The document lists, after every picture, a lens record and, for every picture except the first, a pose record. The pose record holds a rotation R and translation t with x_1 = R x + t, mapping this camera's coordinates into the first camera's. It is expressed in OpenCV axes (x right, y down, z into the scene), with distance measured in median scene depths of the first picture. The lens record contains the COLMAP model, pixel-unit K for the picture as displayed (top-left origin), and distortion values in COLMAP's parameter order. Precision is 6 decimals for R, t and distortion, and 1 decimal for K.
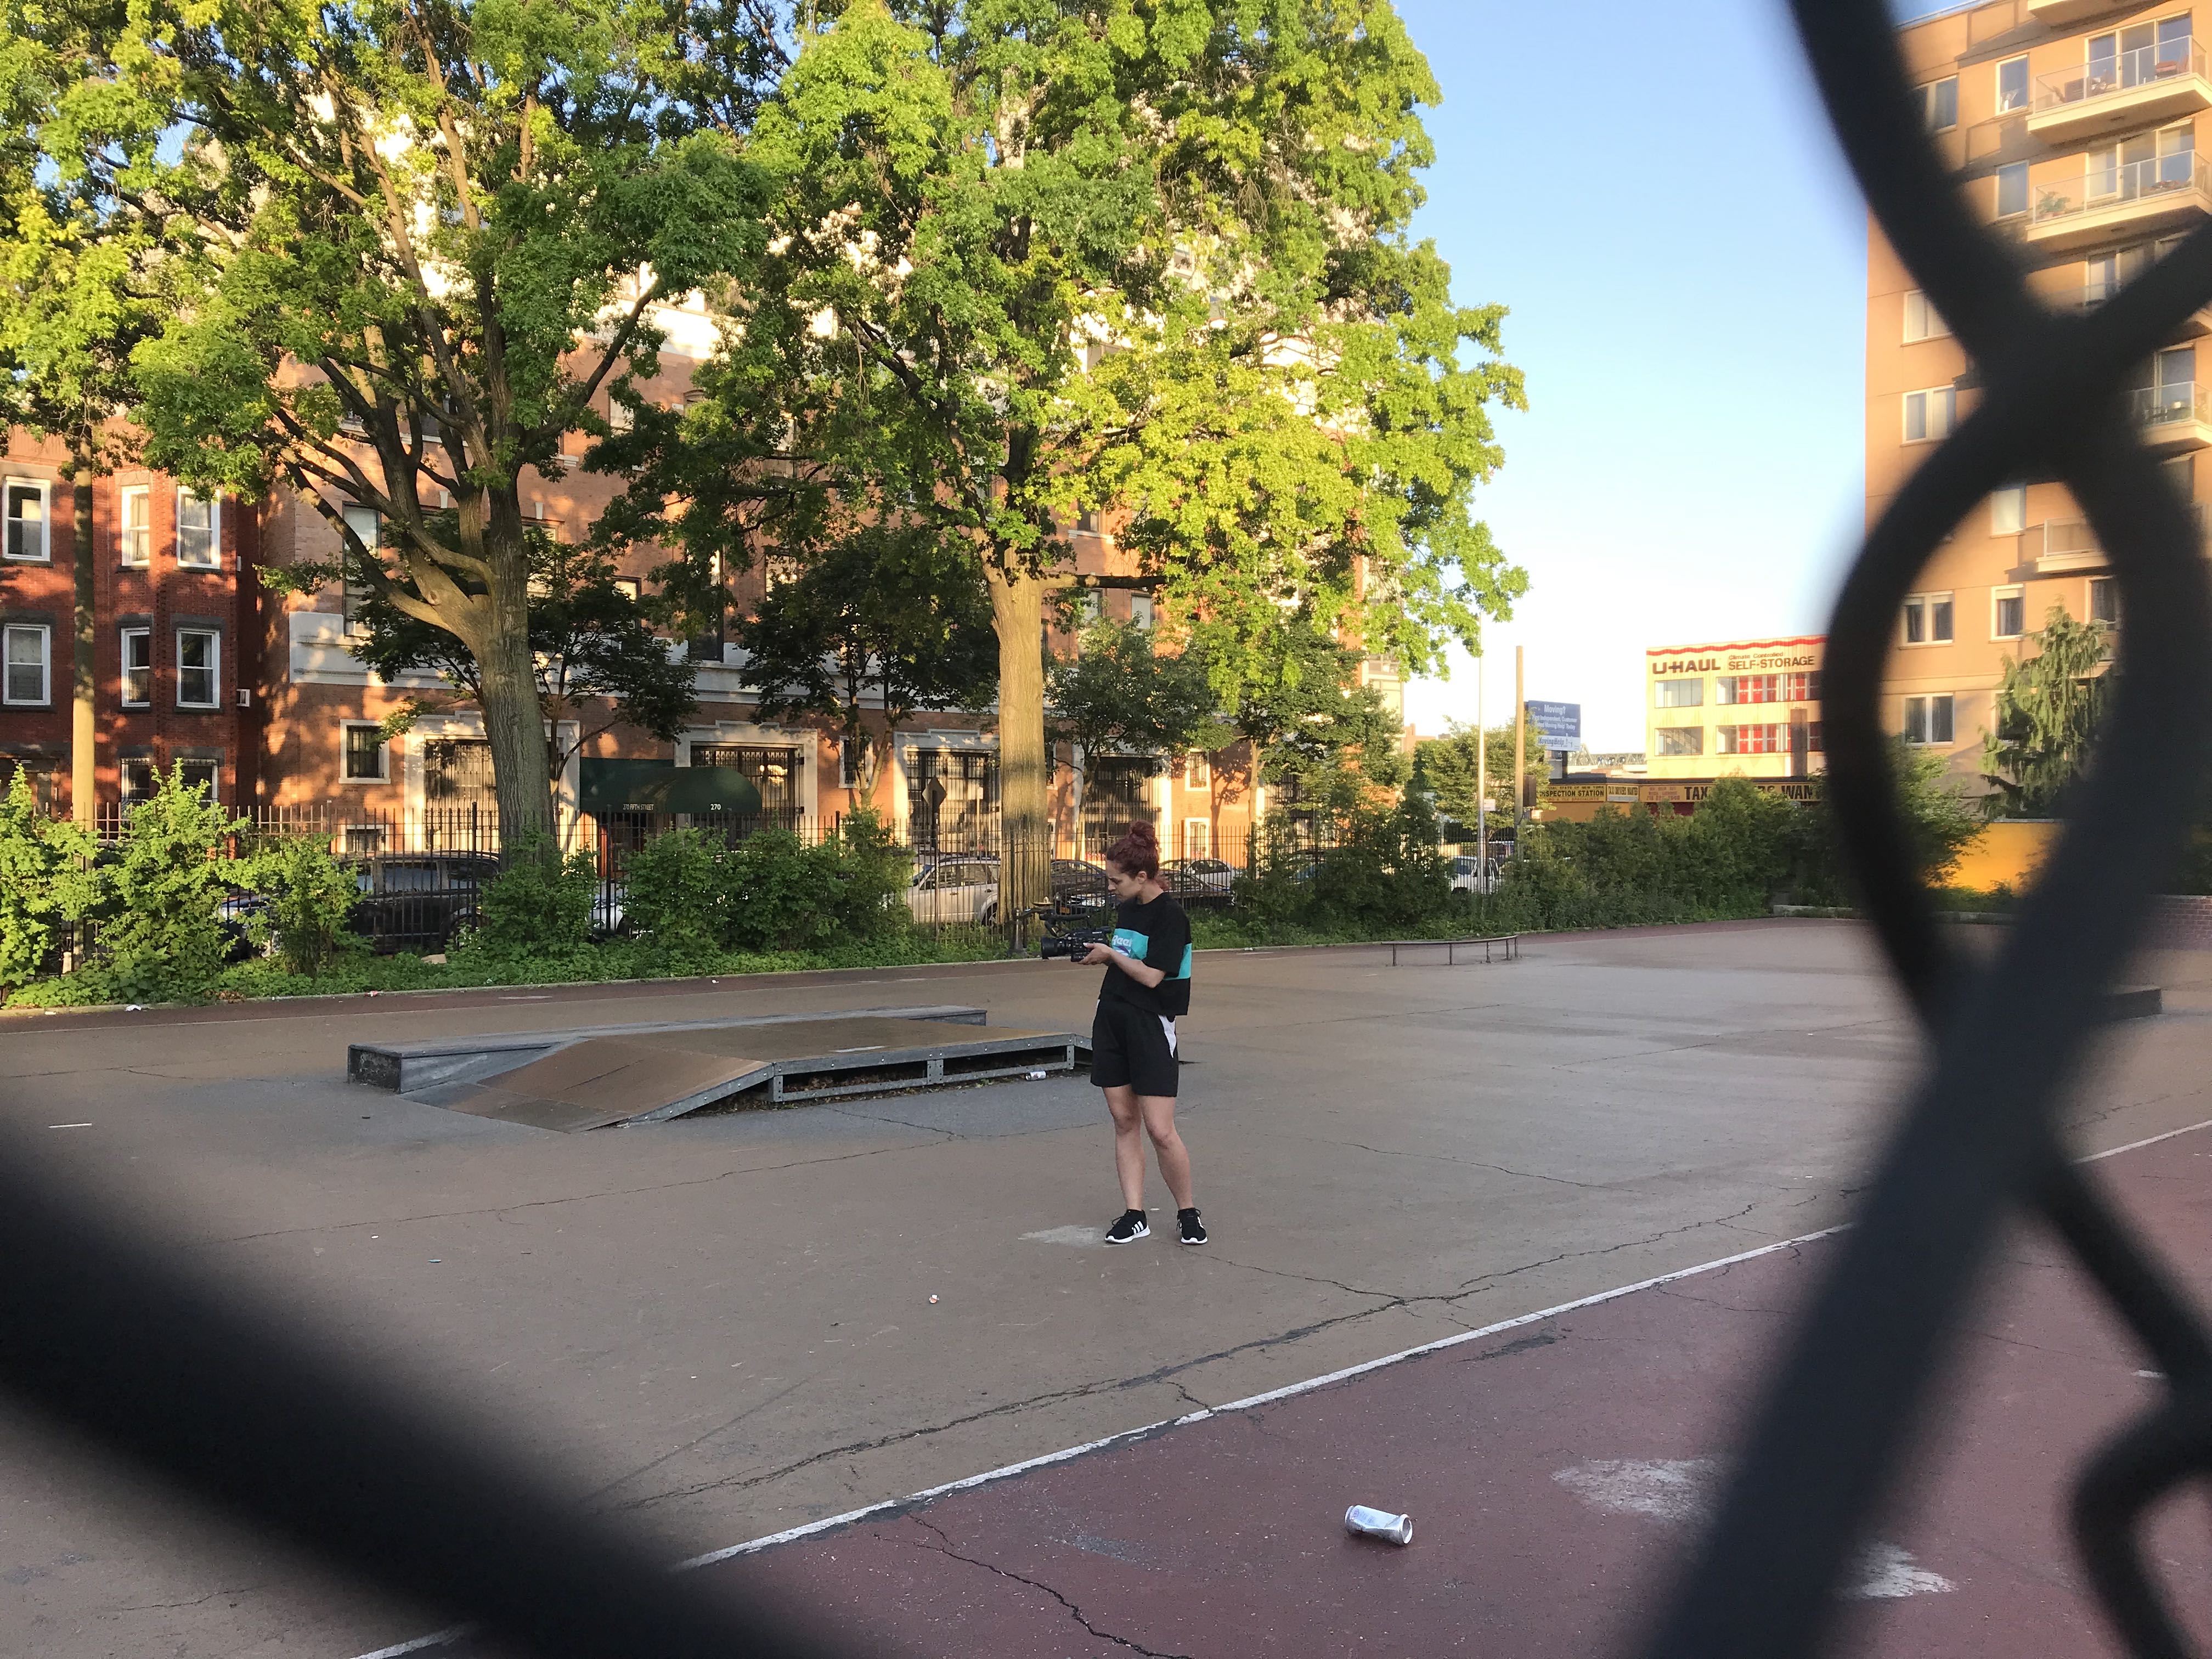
lens RADIAL K [[1802.4, 0, 1102.6], [0, 1802.4, 832.3], [0, 0, 1]] dist [0.001485, -0.002498]
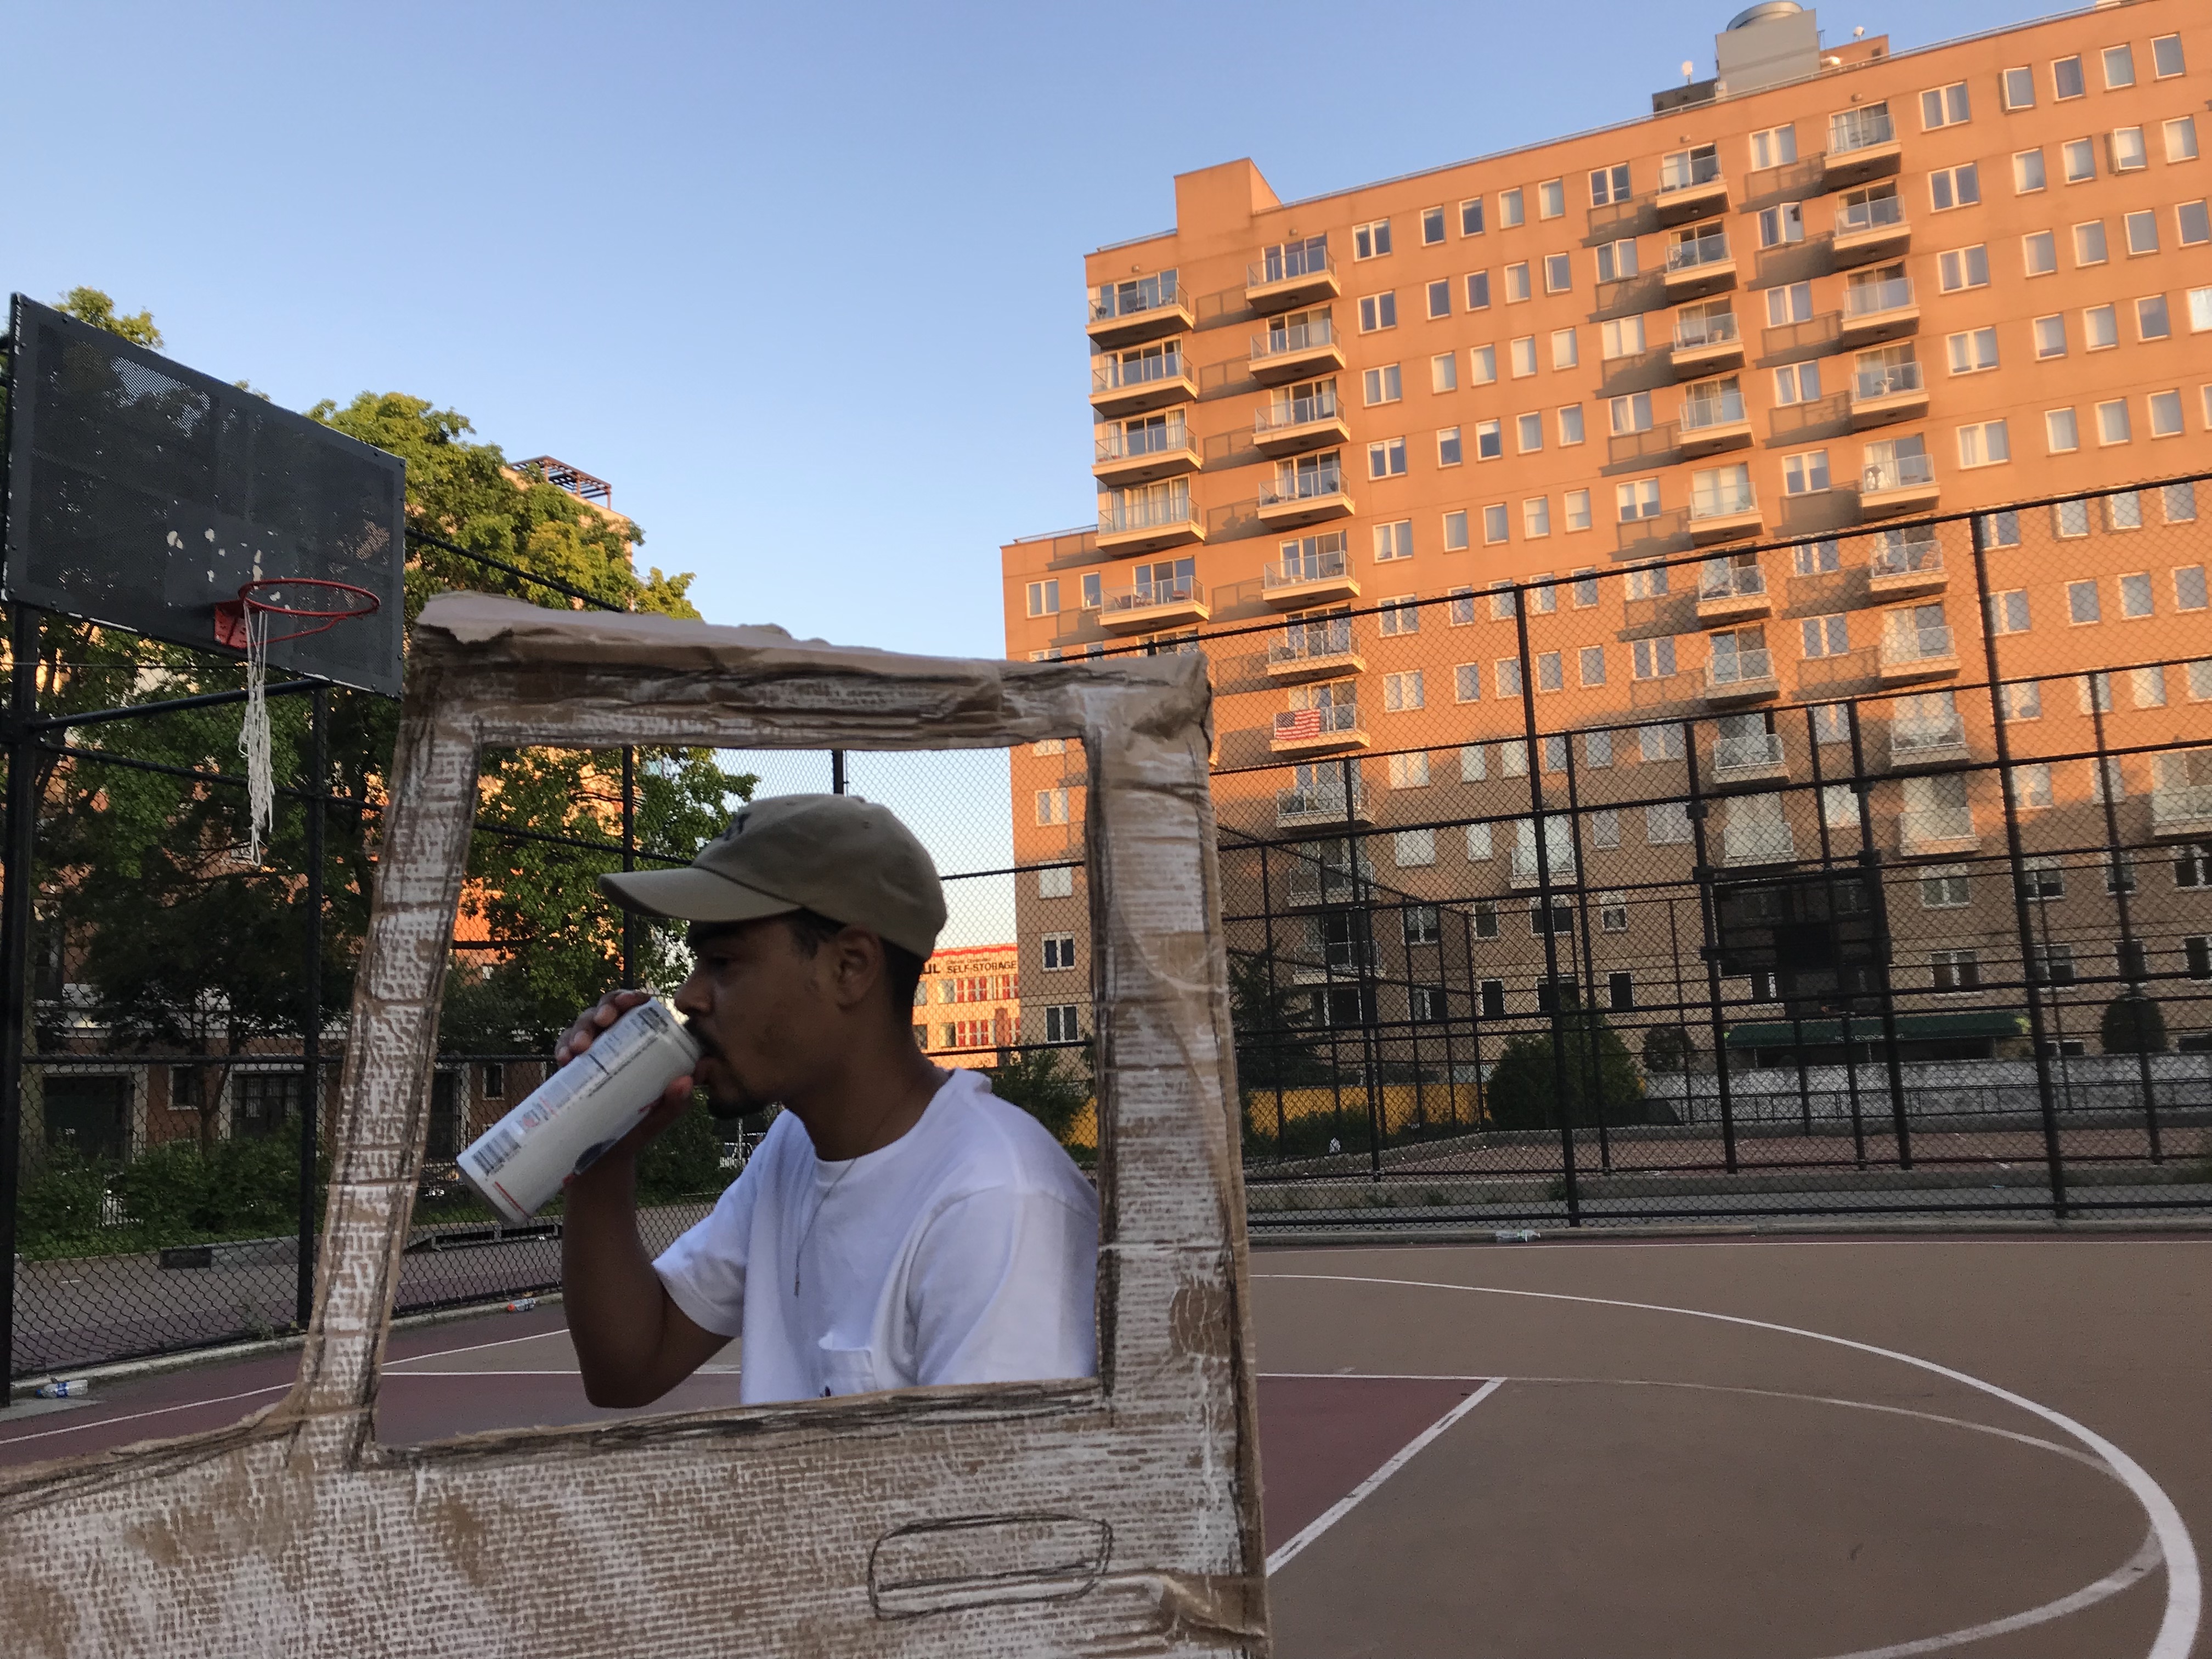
lens RADIAL K [[1802.4, 0, 1099.0], [0, 1802.4, 829.6], [0, 0, 1]] dist [0.001485, -0.002498]
pose [[0.917765, 0.015697, 0.396815, -0.070946], [0.050016, 0.986693, -0.154708, 0.006433], [-0.393963, 0.161832, 0.904767, -0.303316]]
